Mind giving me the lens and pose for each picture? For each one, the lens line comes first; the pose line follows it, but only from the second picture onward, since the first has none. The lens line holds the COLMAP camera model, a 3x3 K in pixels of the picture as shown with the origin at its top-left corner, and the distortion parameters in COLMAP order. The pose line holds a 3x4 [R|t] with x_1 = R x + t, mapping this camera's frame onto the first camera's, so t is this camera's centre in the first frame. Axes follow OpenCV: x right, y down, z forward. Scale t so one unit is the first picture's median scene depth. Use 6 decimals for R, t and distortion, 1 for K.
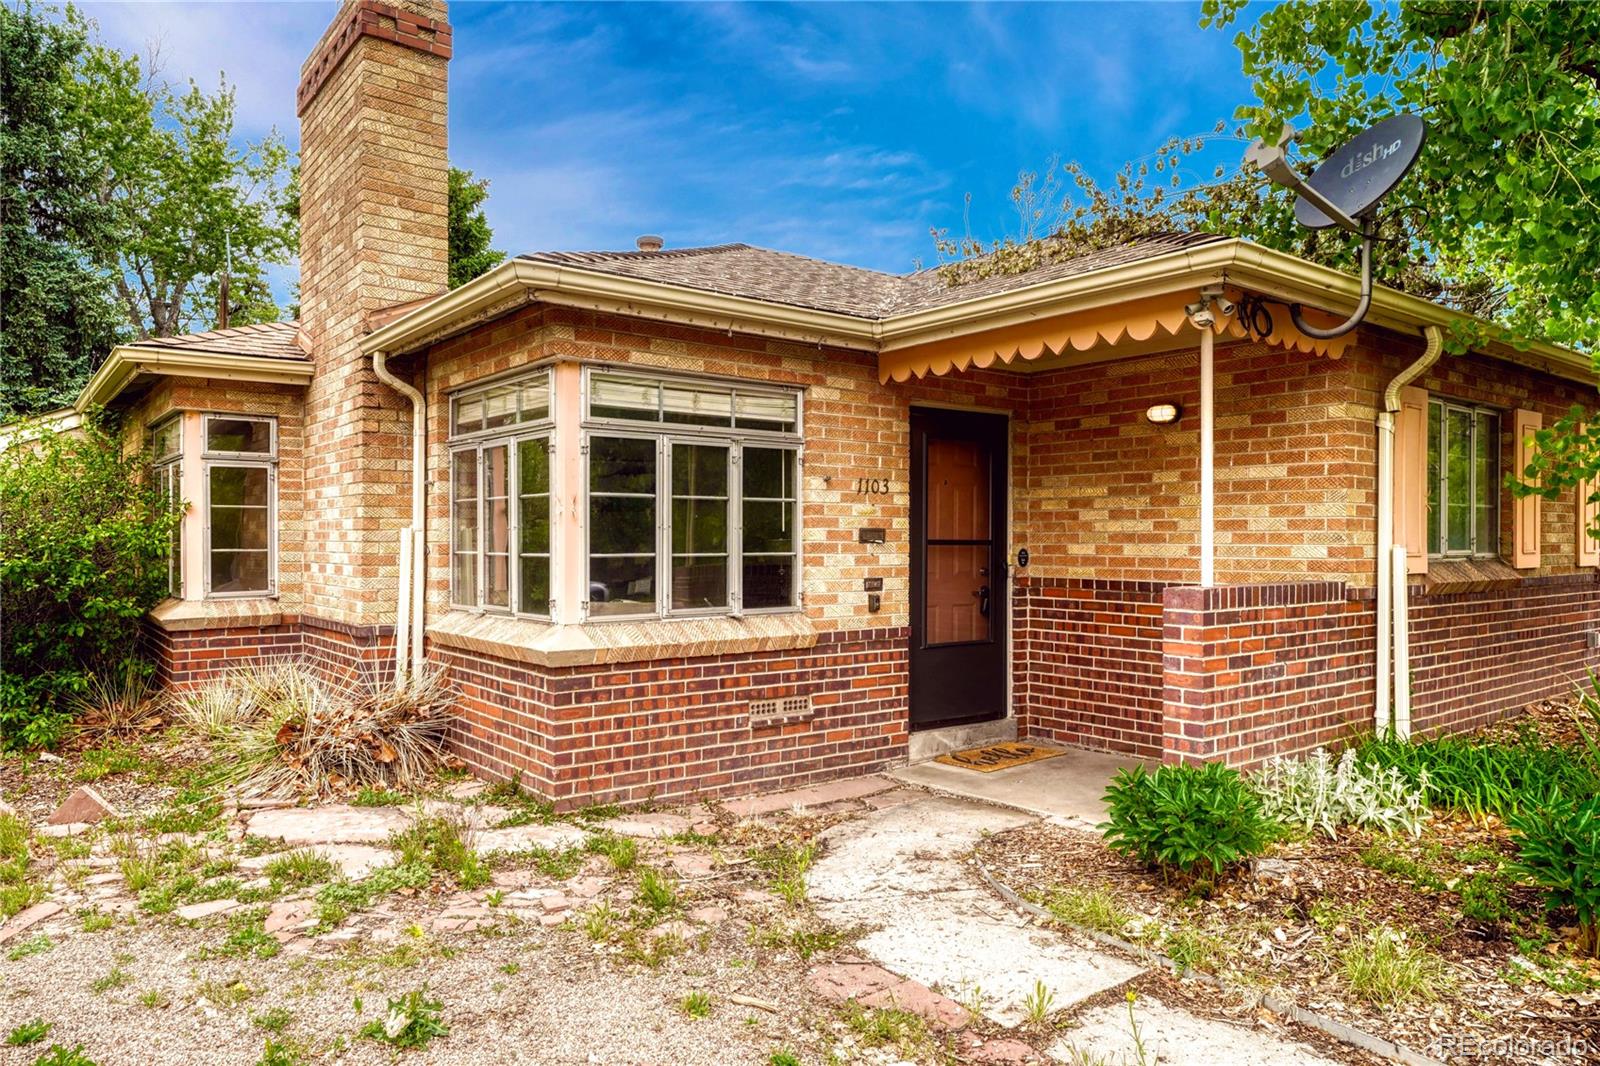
lens RADIAL K [[1071.9, 0, 803.4], [0, 1071.9, 537.7], [0, 0, 1]] dist [-0.005203, 0.003533]
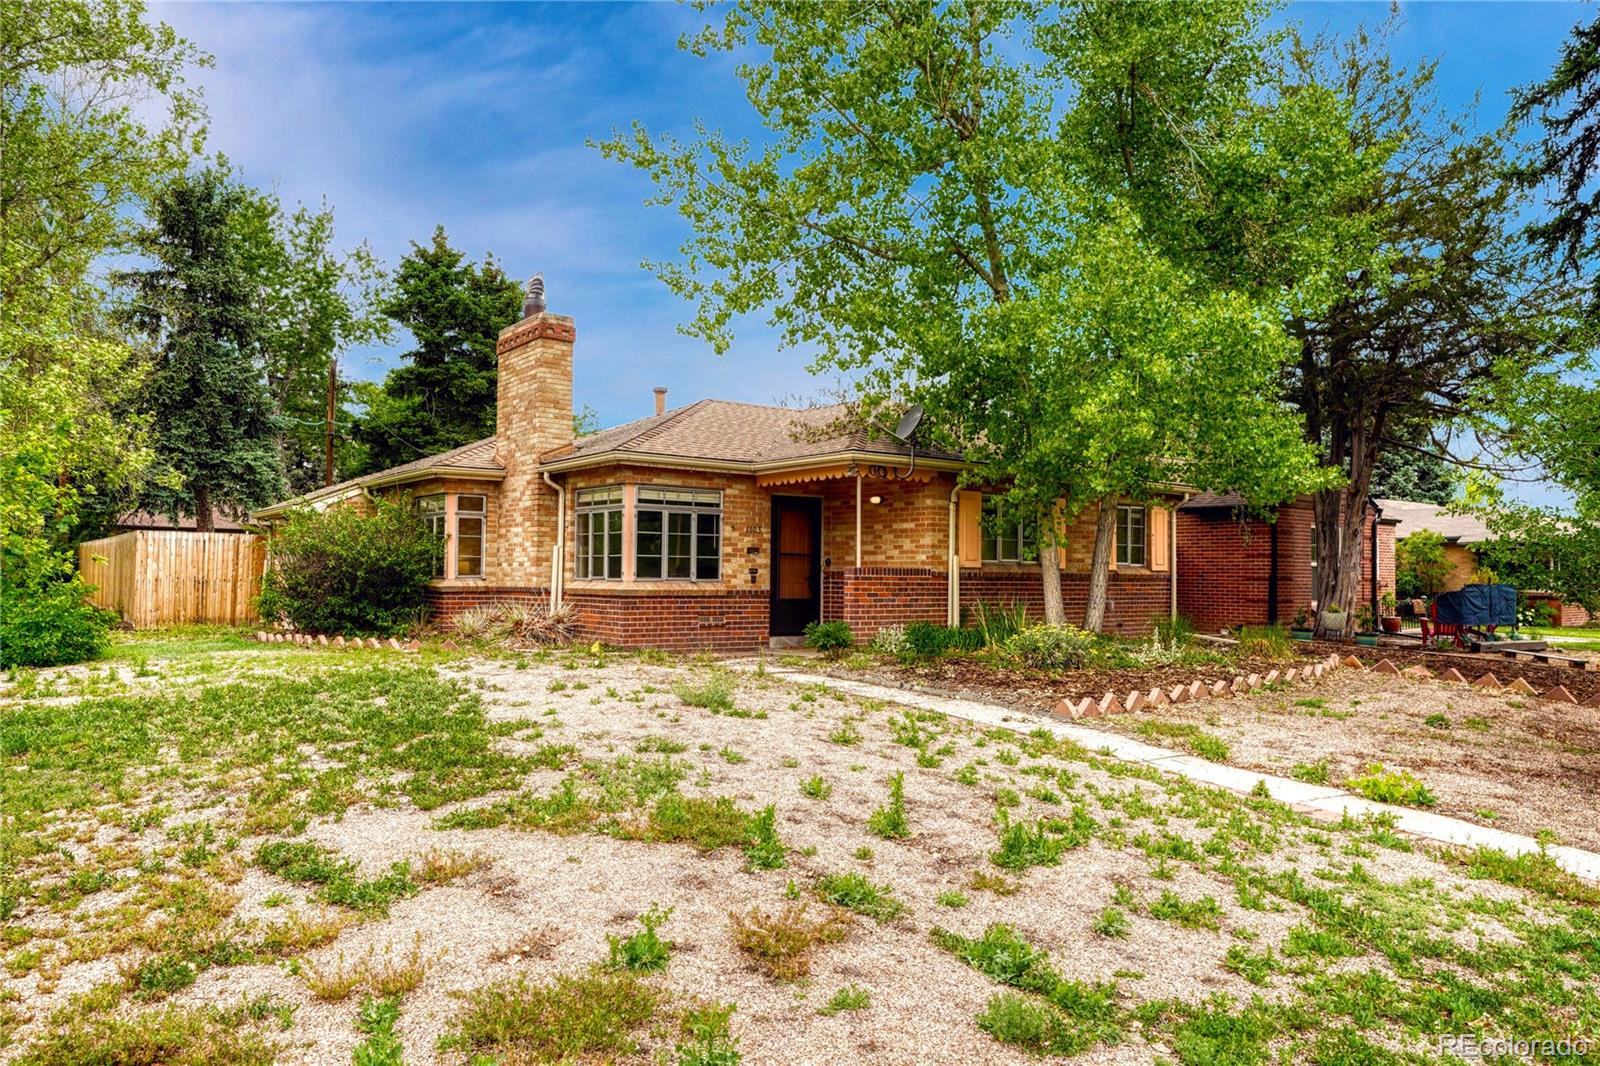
lens RADIAL K [[1071.9, 0, 801.7], [0, 1071.9, 535.9], [0, 0, 1]] dist [-0.005203, 0.003533]
pose [[0.999940, 0.008309, -0.007167, 0.195723], [-0.008564, 0.999304, -0.036303, 0.052622], [0.006860, 0.036362, 0.999315, -1.420785]]
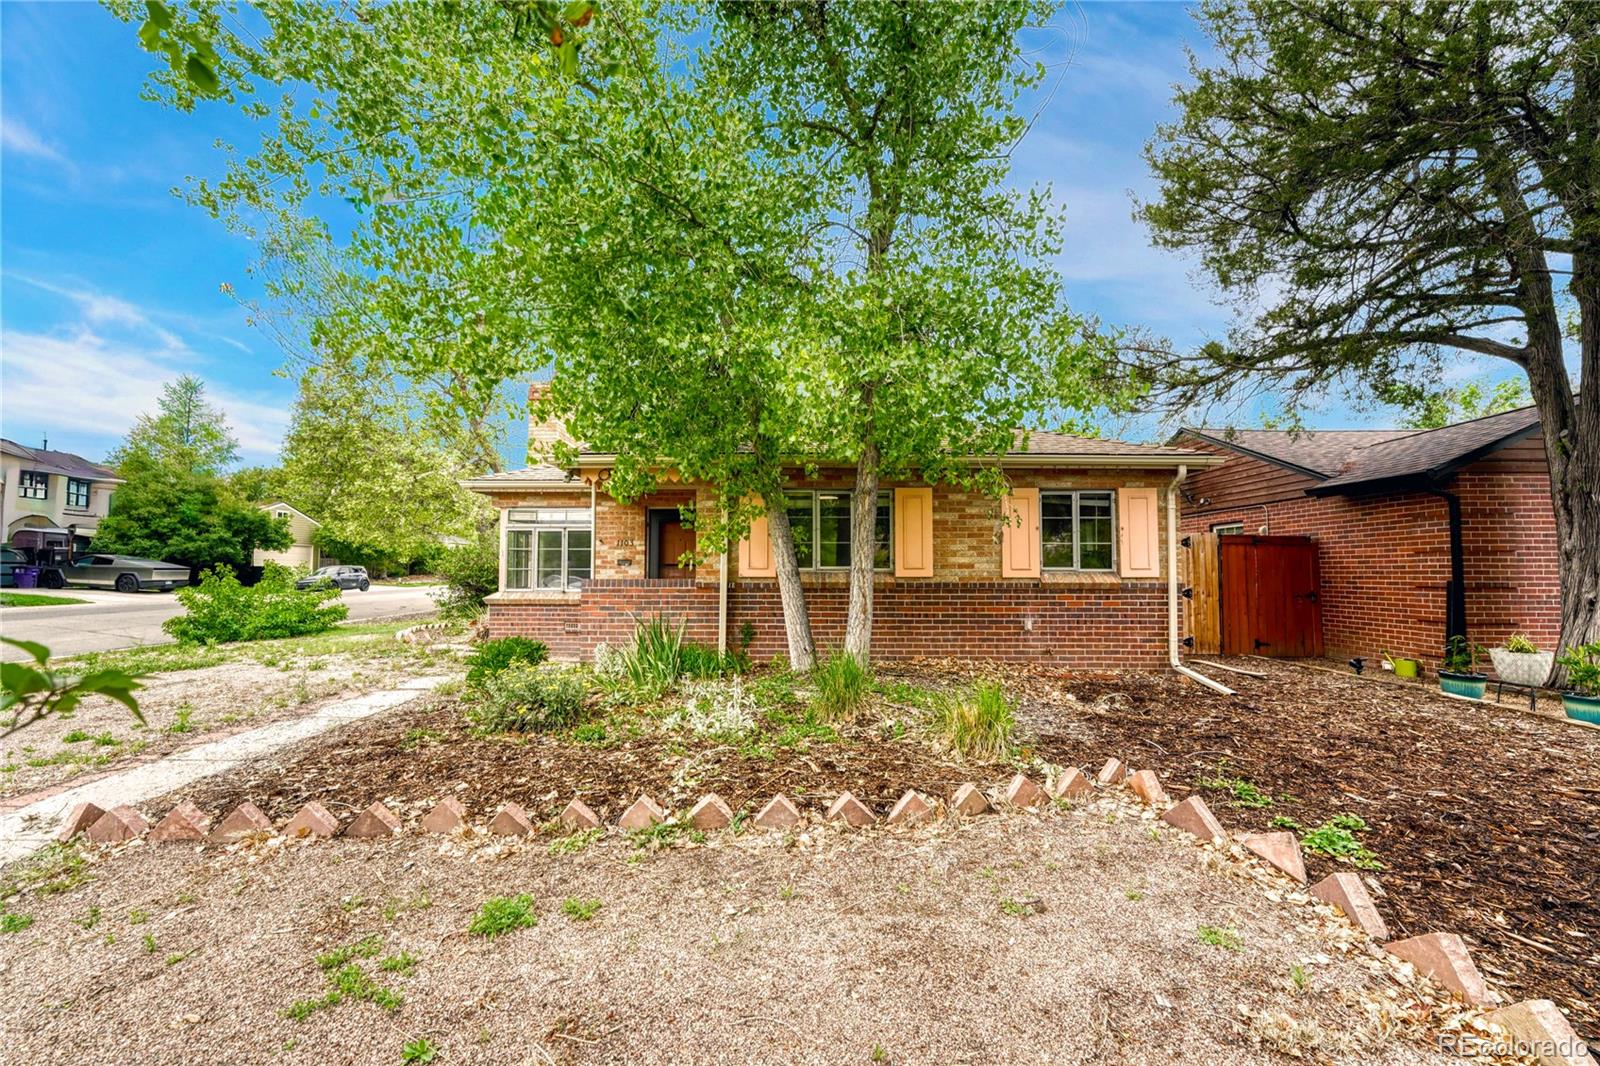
lens RADIAL K [[653.8, 0, 784.3], [0, 653.8, 551.3], [0, 0, 1]] dist [0.002611, 0.004101]
pose [[0.772963, -0.023043, -0.634032, 1.390895], [0.000648, 0.999368, -0.035531, 0.028183], [0.634450, 0.027053, 0.772490, 0.044898]]
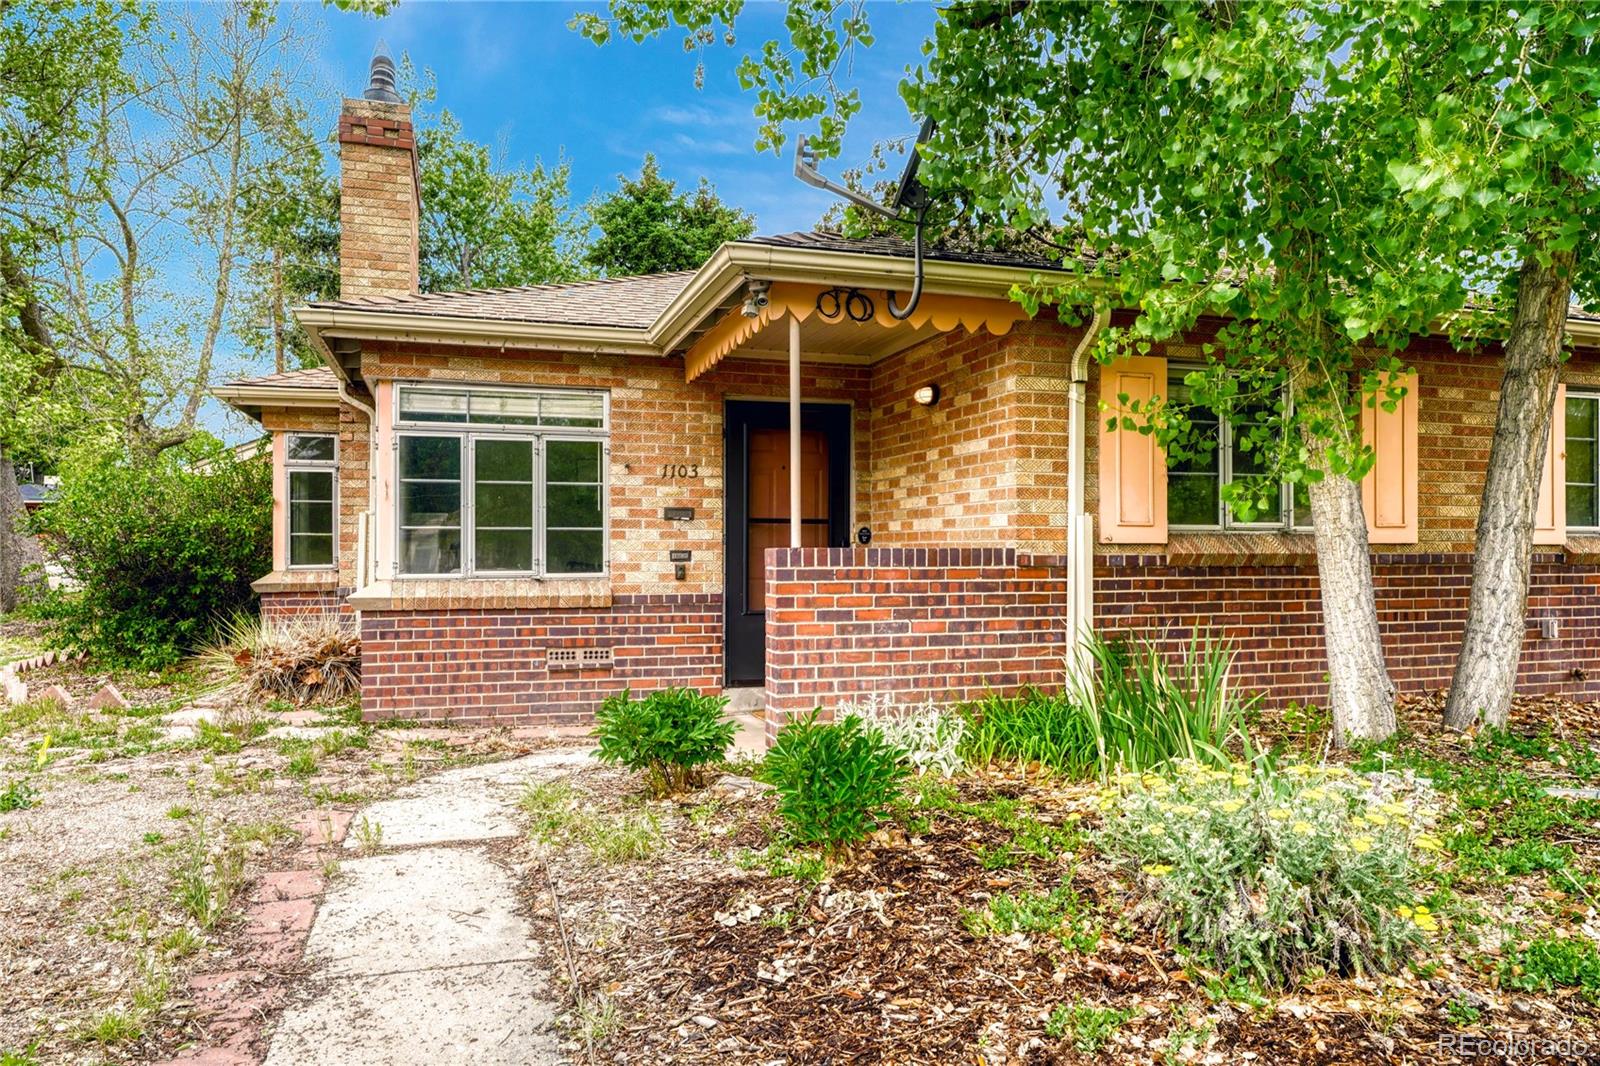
lens RADIAL K [[1071.9, 0, 788.6], [0, 1071.9, 536.0], [0, 0, 1]] dist [-0.005203, 0.003533]
pose [[0.935938, -0.005730, -0.352118, 0.605633], [0.001643, 0.999928, -0.011903, 0.037544], [0.352161, 0.010562, 0.935880, -0.044820]]
